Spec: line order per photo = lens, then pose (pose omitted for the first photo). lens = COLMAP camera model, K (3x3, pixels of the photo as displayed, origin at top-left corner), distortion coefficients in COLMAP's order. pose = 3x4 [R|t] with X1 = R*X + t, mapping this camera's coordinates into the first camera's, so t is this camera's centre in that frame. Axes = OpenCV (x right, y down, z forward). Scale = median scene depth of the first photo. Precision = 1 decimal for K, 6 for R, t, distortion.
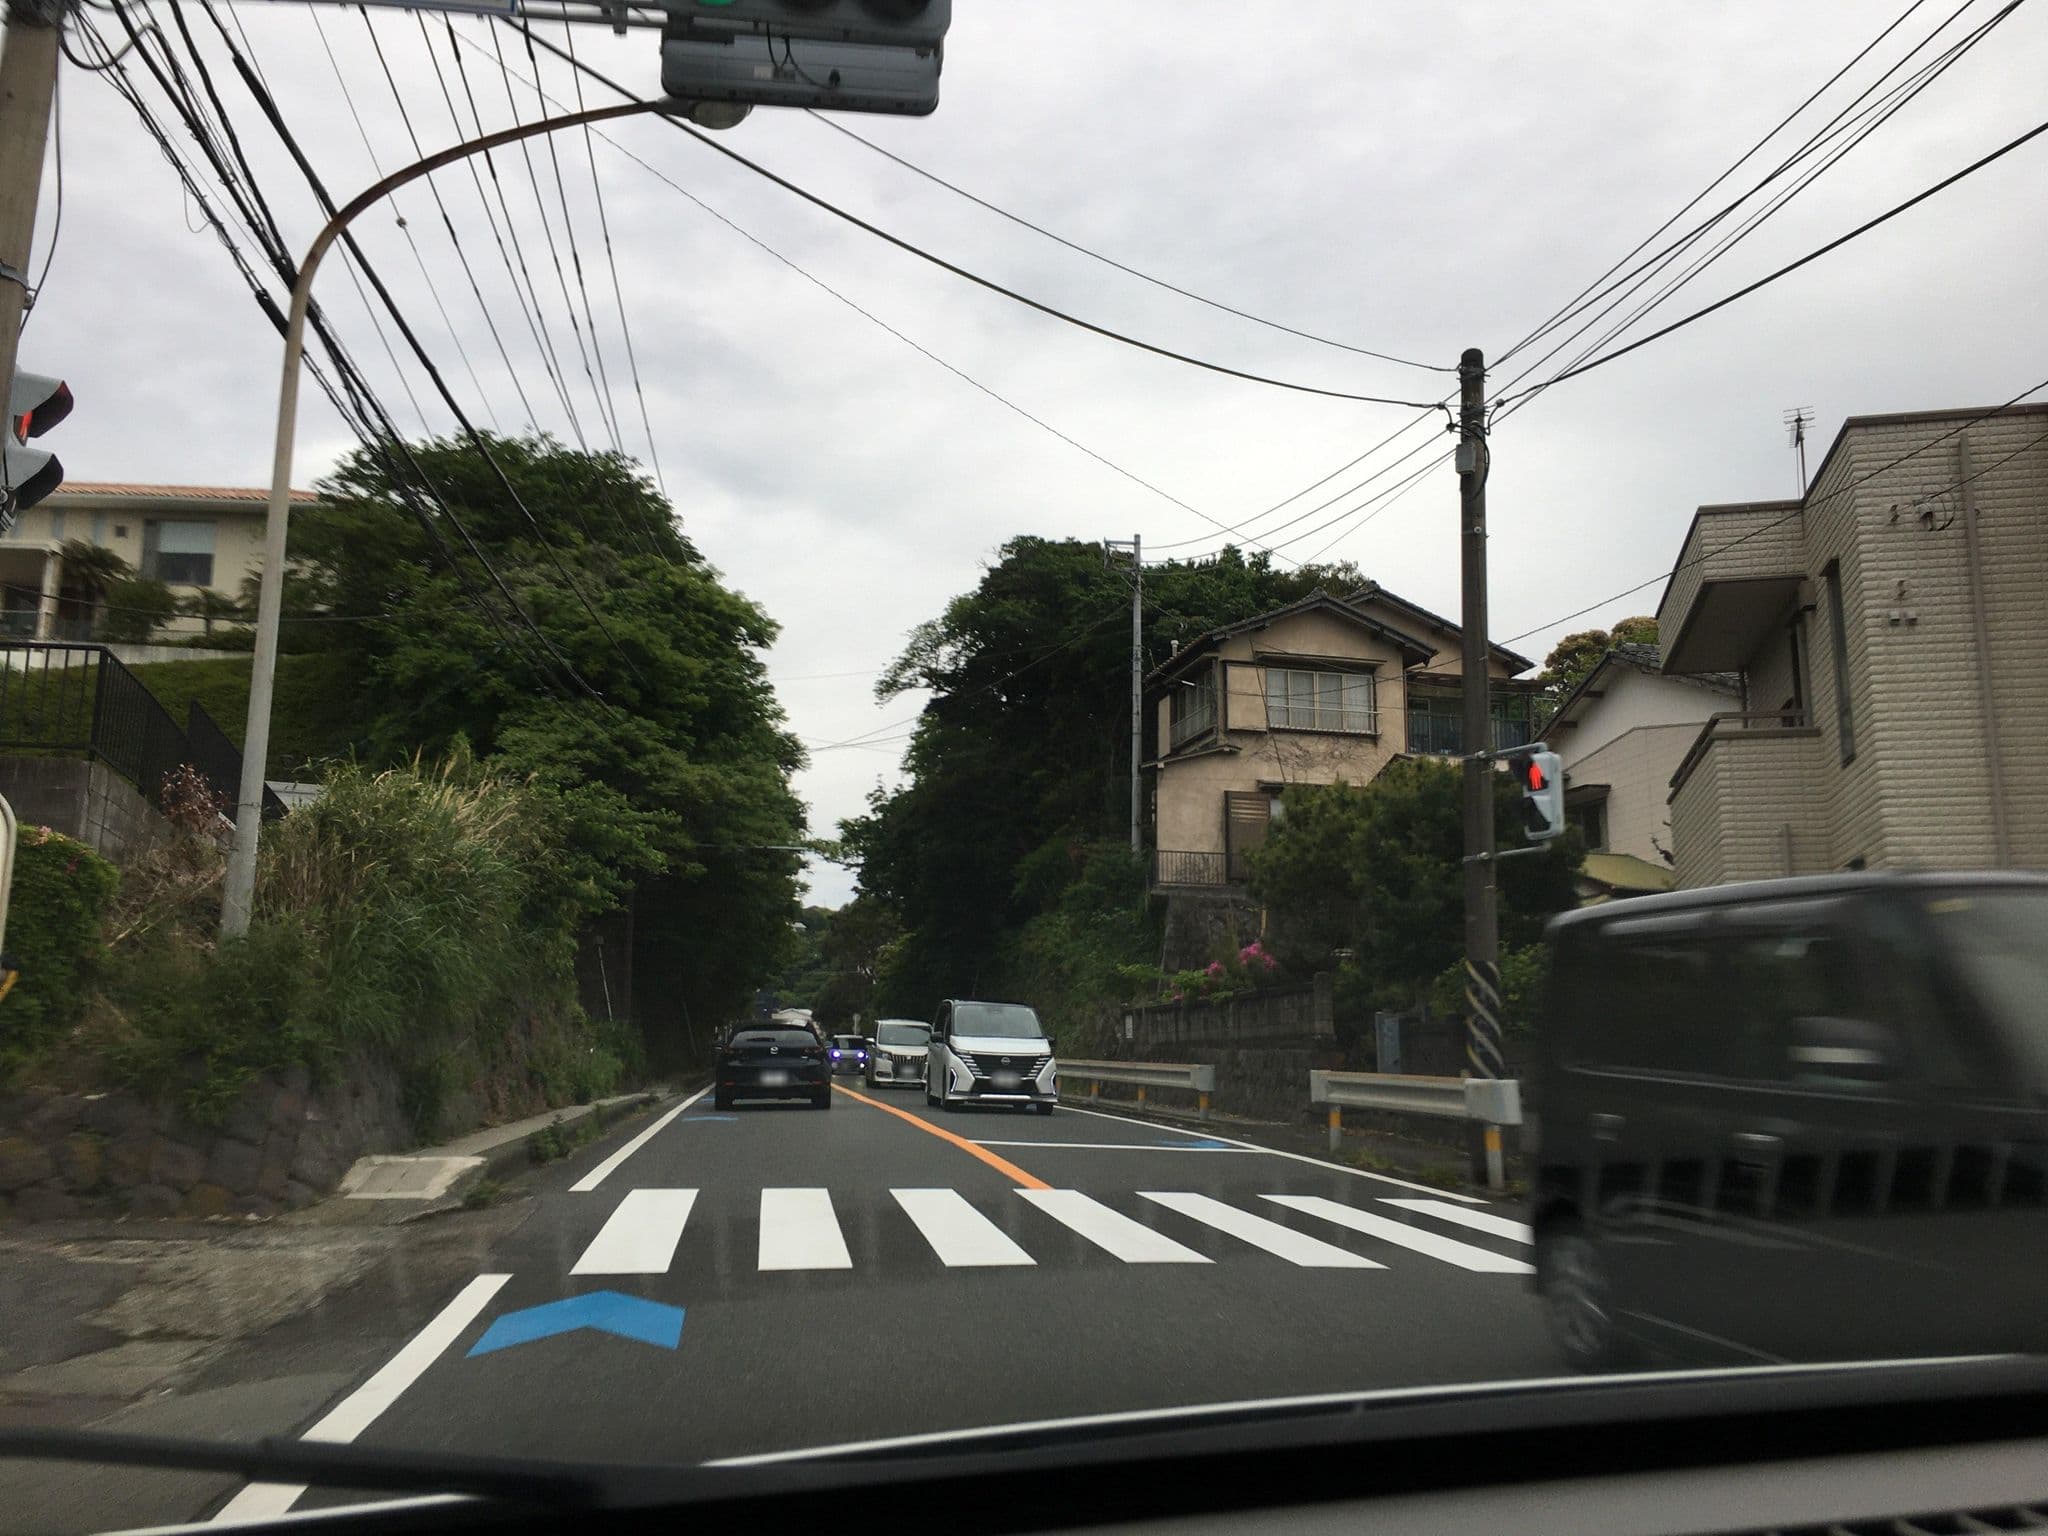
lens RADIAL K [[1464.0, 0, 1024.0], [0, 1464.0, 768.0], [0, 0, 1]] dist [0.063267, -0.000003]
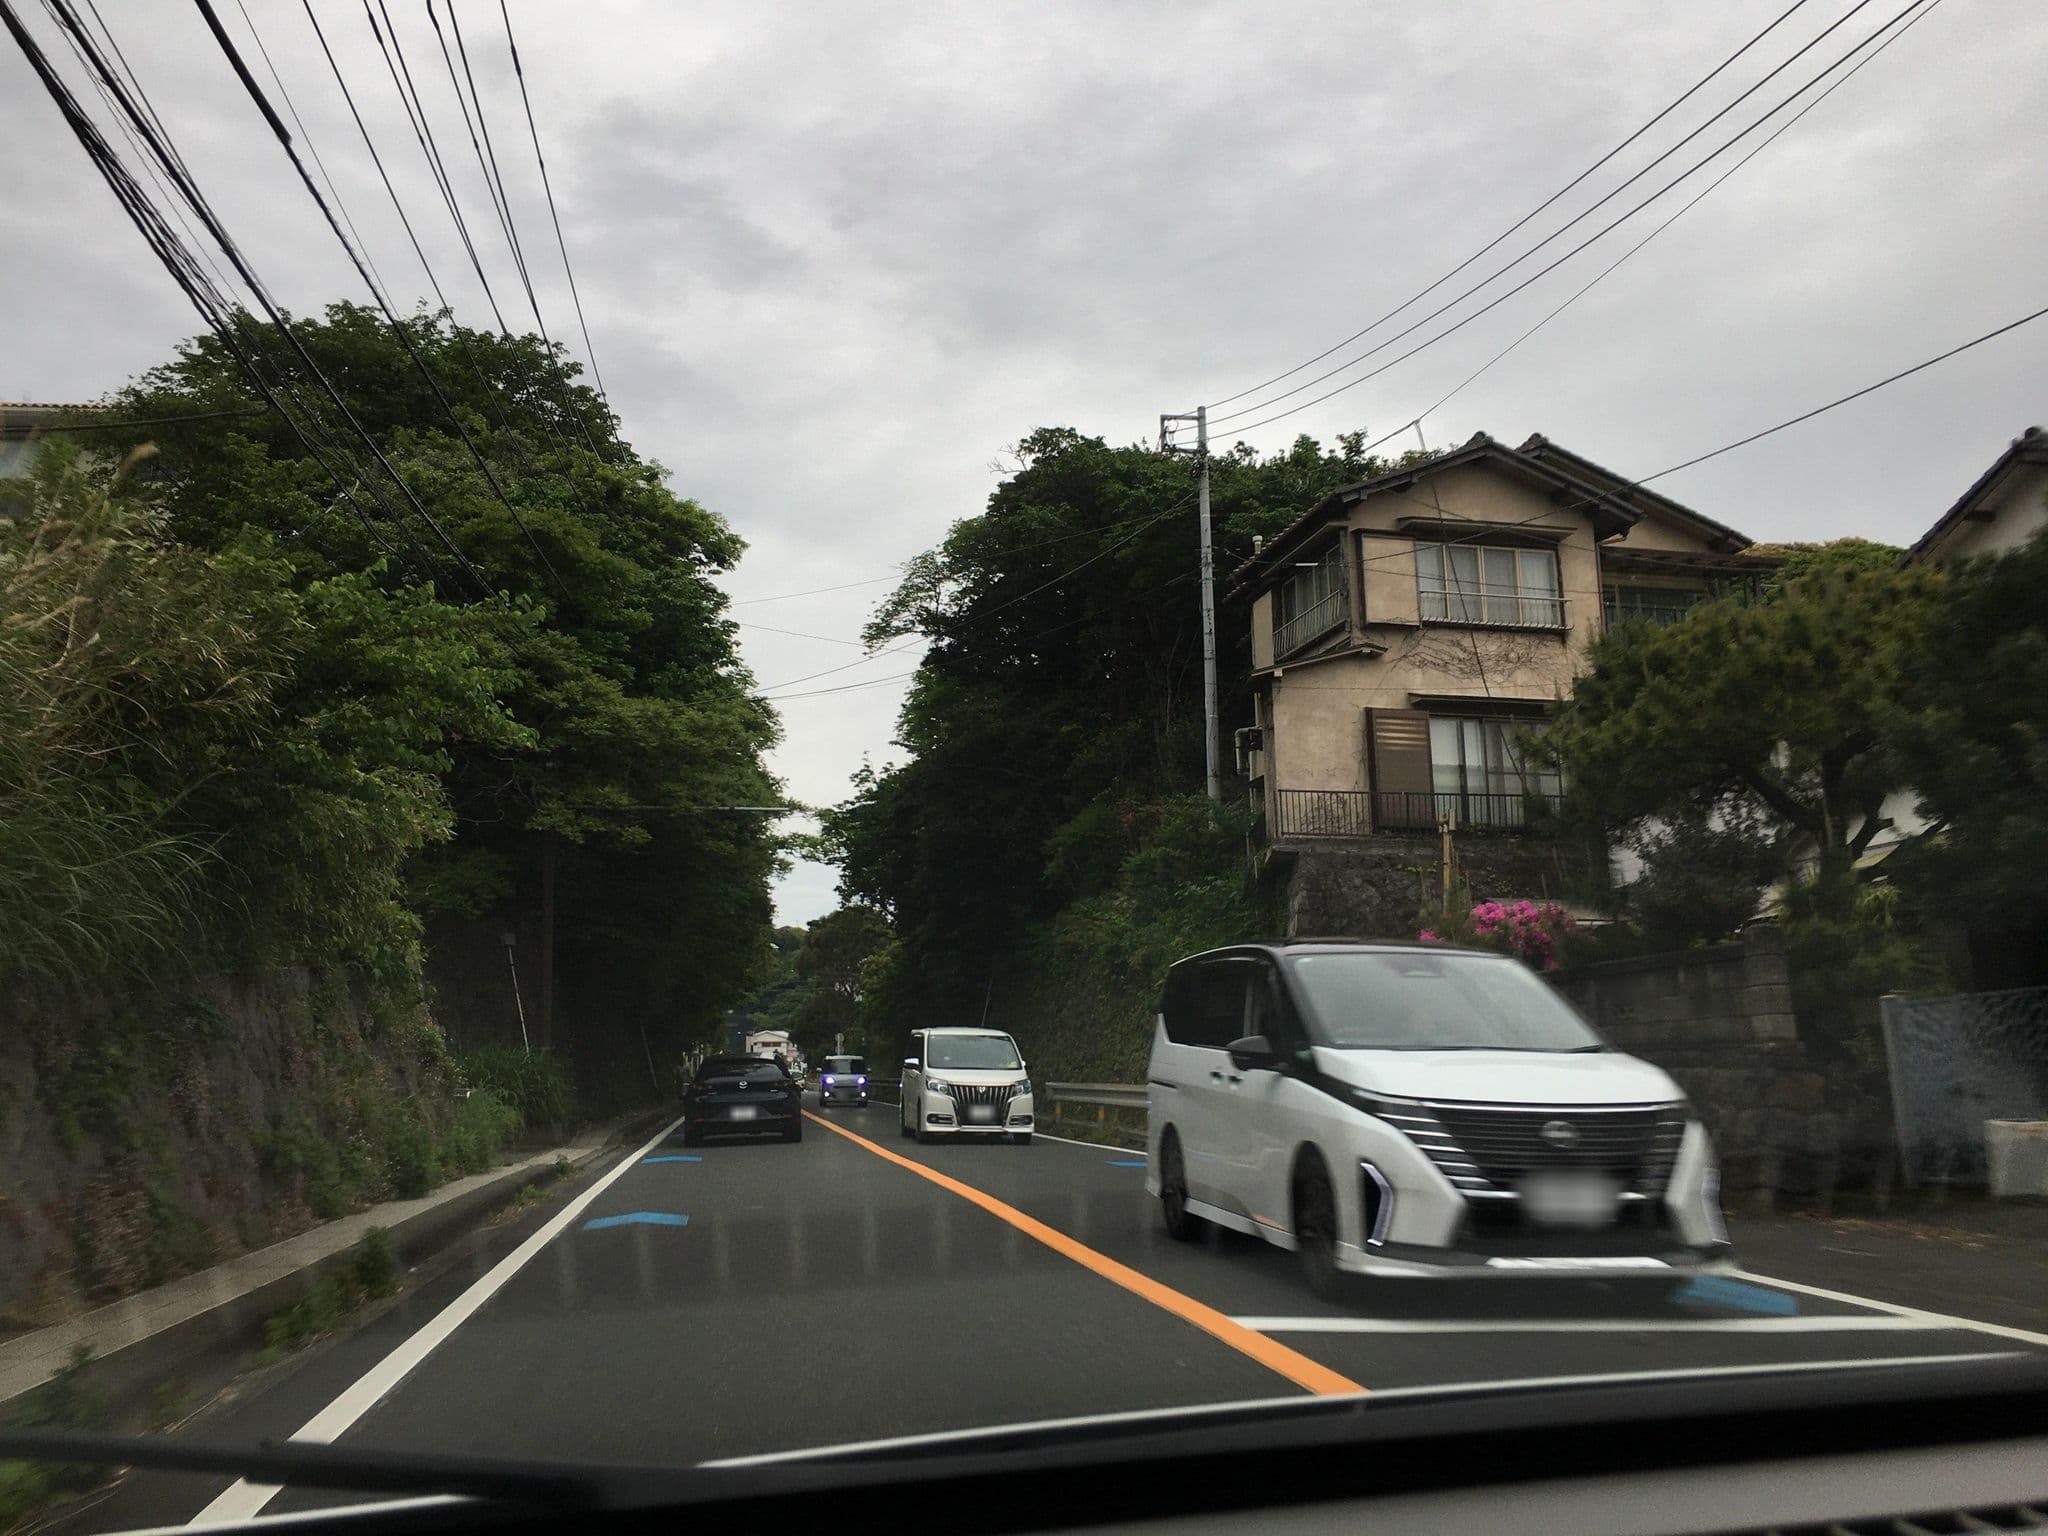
lens RADIAL K [[1464.0, 0, 1024.0], [0, 1464.0, 768.0], [0, 0, 1]] dist [0.063267, -0.000003]
pose [[0.999530, -0.022629, 0.020688, -0.037961], [0.022849, 0.999684, -0.010469, 0.039408], [-0.020444, 0.010937, 0.999731, 0.223053]]
